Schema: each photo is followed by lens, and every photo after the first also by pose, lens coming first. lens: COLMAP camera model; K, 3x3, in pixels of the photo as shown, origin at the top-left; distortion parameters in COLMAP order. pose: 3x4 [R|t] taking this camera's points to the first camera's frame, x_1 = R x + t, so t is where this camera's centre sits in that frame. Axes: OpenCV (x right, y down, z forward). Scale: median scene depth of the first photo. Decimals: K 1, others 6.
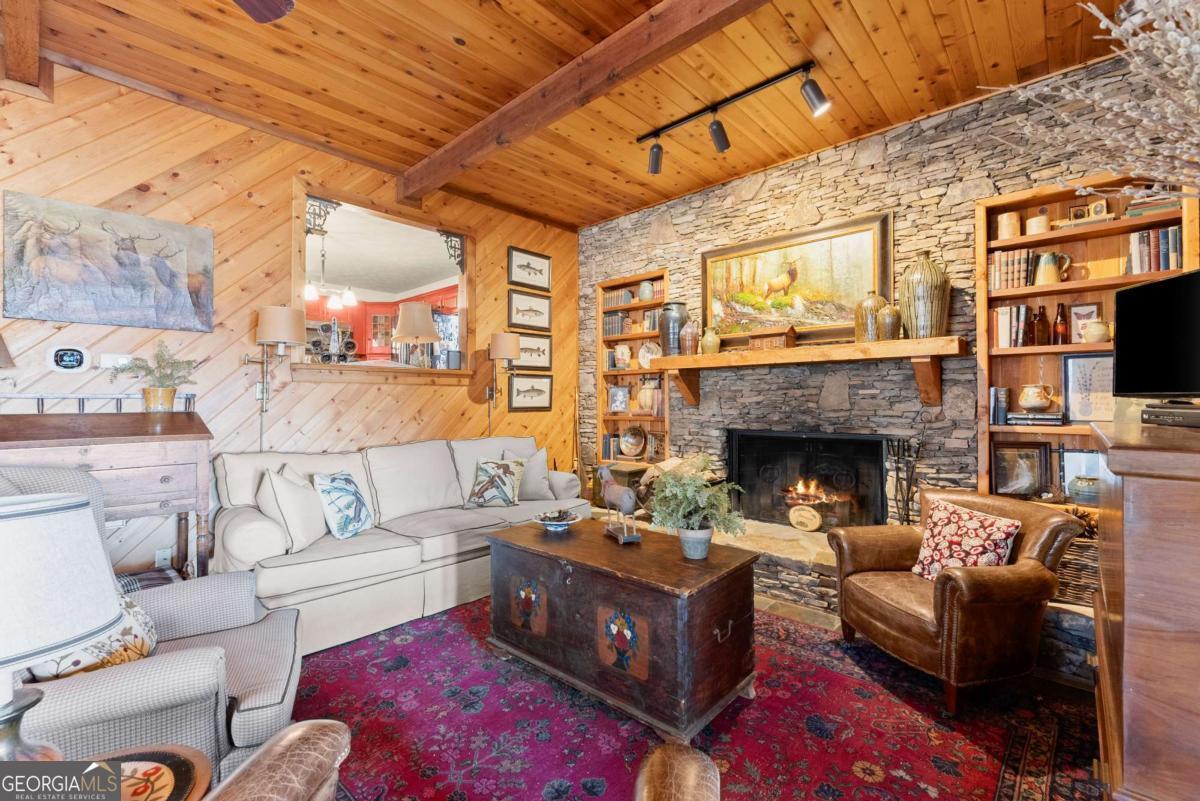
lens RADIAL K [[515.0, 0, 611.2], [0, 515.0, 395.1], [0, 0, 1]] dist [0.000440, -0.000629]
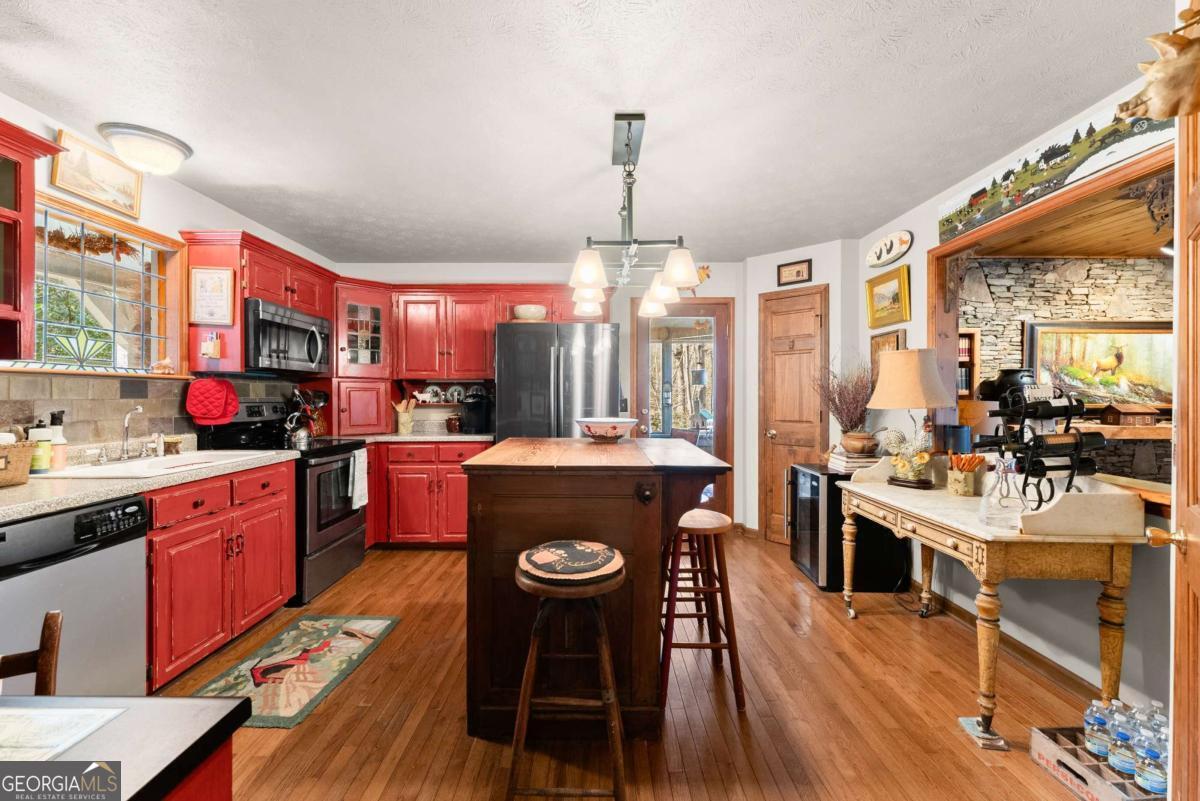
lens RADIAL K [[501.6, 0, 587.0], [0, 501.6, 395.8], [0, 0, 1]] dist [-0.005183, 0.000831]
pose [[0.755937, 0.007057, 0.654606, -1.294293], [-0.013957, 0.999888, 0.005338, -0.139429], [-0.654495, -0.013171, 0.755951, 0.941106]]
